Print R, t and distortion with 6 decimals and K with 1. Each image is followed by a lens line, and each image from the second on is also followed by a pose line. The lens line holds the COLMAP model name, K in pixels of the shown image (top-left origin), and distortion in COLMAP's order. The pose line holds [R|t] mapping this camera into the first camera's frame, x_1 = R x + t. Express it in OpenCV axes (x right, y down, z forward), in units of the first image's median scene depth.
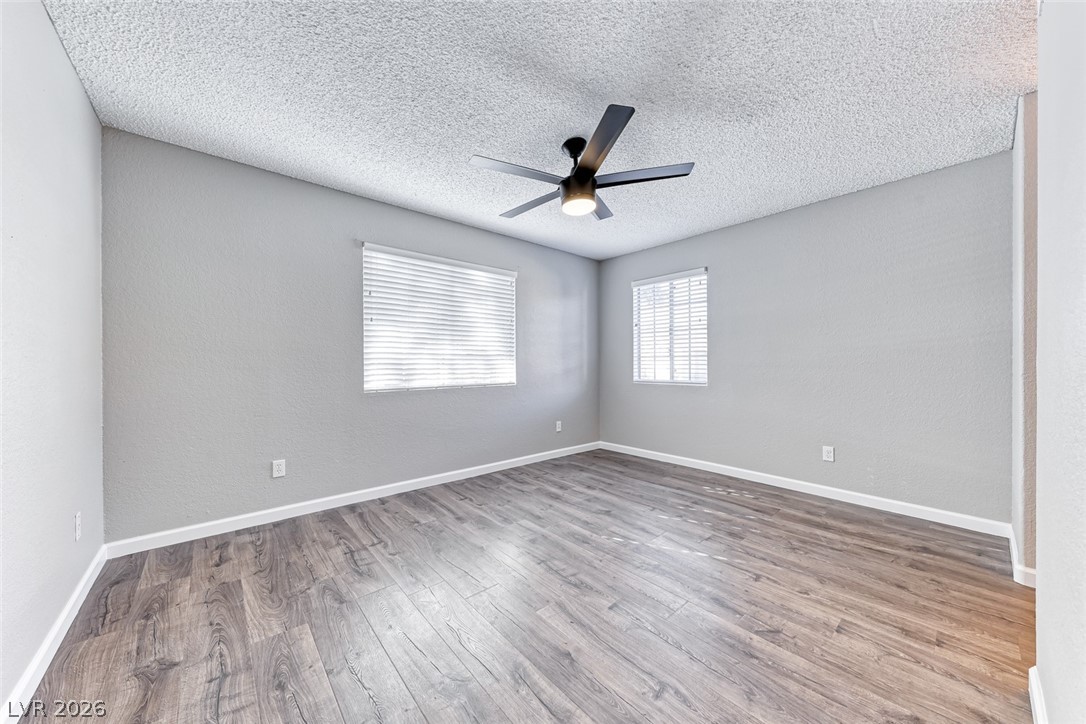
lens RADIAL K [[378.6, 0, 548.7], [0, 378.6, 371.4], [0, 0, 1]] dist [0.023055, -0.008483]
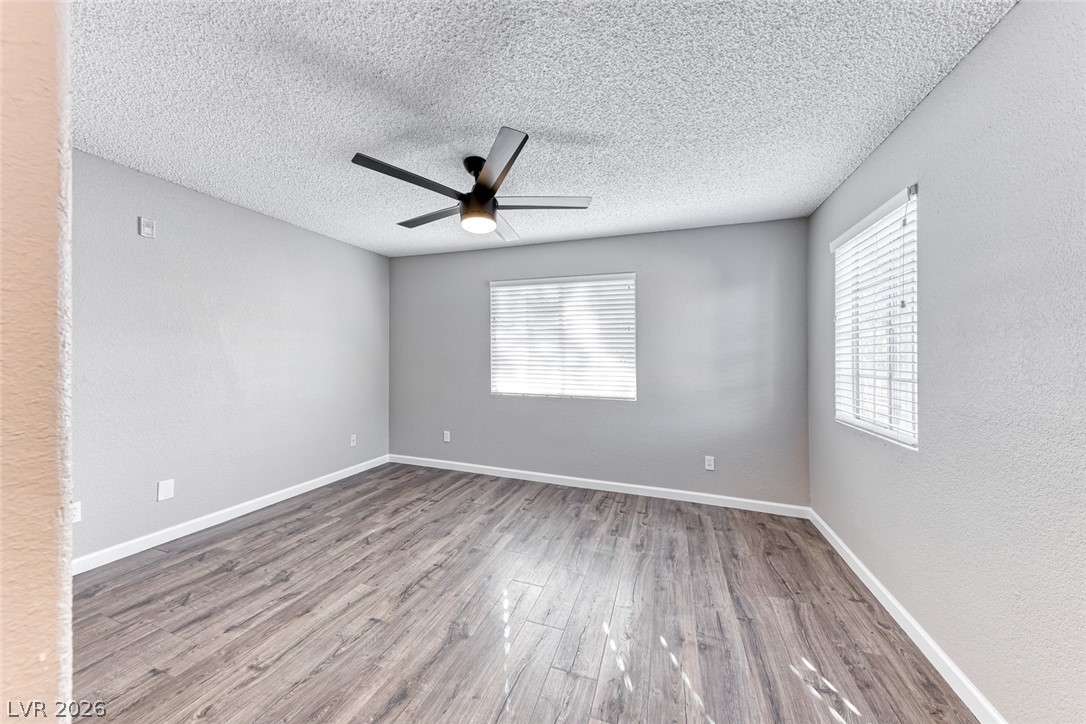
lens RADIAL K [[374.9, 0, 539.4], [0, 374.9, 361.9], [0, 0, 1]] dist [0.019217, -0.007749]
pose [[0.480678, 0.019124, -0.876689, 0.953547], [-0.032319, 0.999469, 0.004082, -0.085831], [0.876302, 0.026372, 0.481041, 0.648827]]
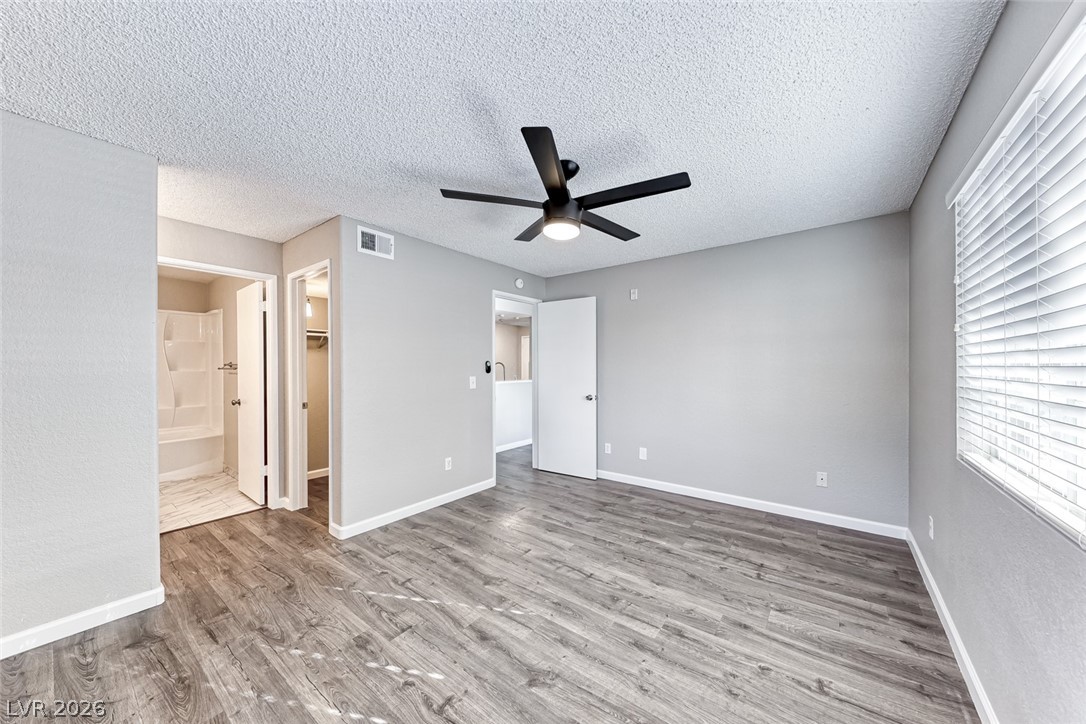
lens RADIAL K [[374.9, 0, 539.4], [0, 374.9, 361.9], [0, 0, 1]] dist [0.019217, -0.007749]
pose [[-0.982956, 0.001664, -0.183836, 0.297196], [0.000513, 0.999980, 0.006310, -0.118387], [0.183843, 0.006109, -0.982937, 1.852407]]
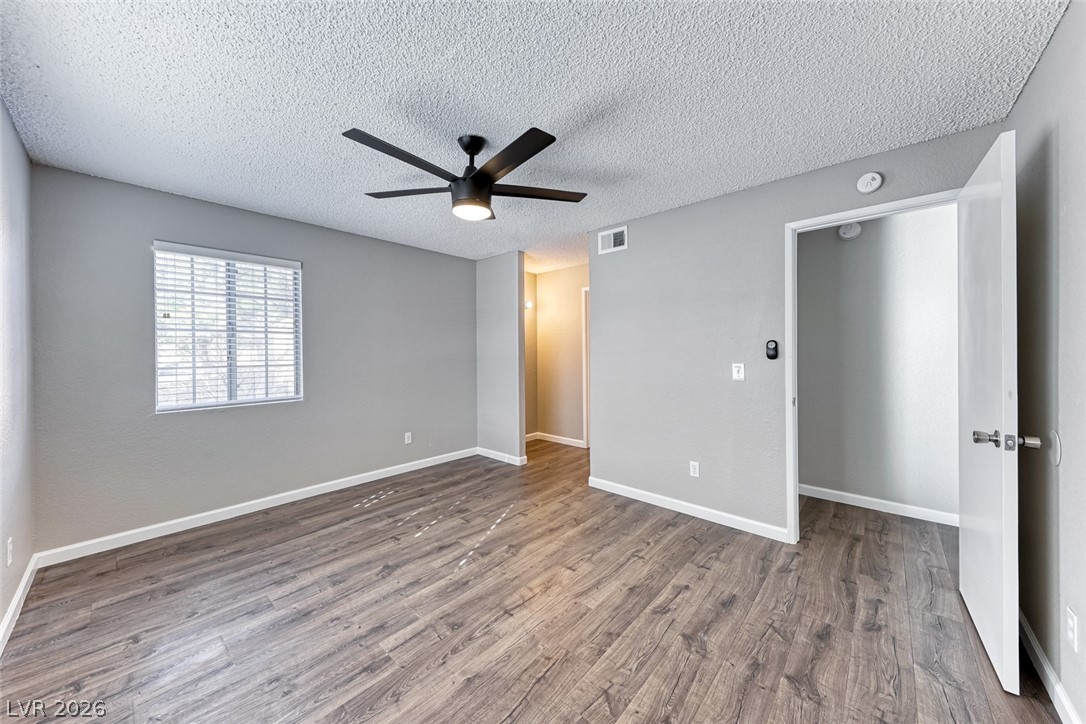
lens RADIAL K [[374.9, 0, 539.4], [0, 374.9, 361.9], [0, 0, 1]] dist [0.019217, -0.007749]
pose [[-0.111858, -0.022513, 0.993469, -0.798010], [0.024585, 0.999375, 0.025415, -0.091934], [-0.993420, 0.027267, -0.111235, 0.911424]]
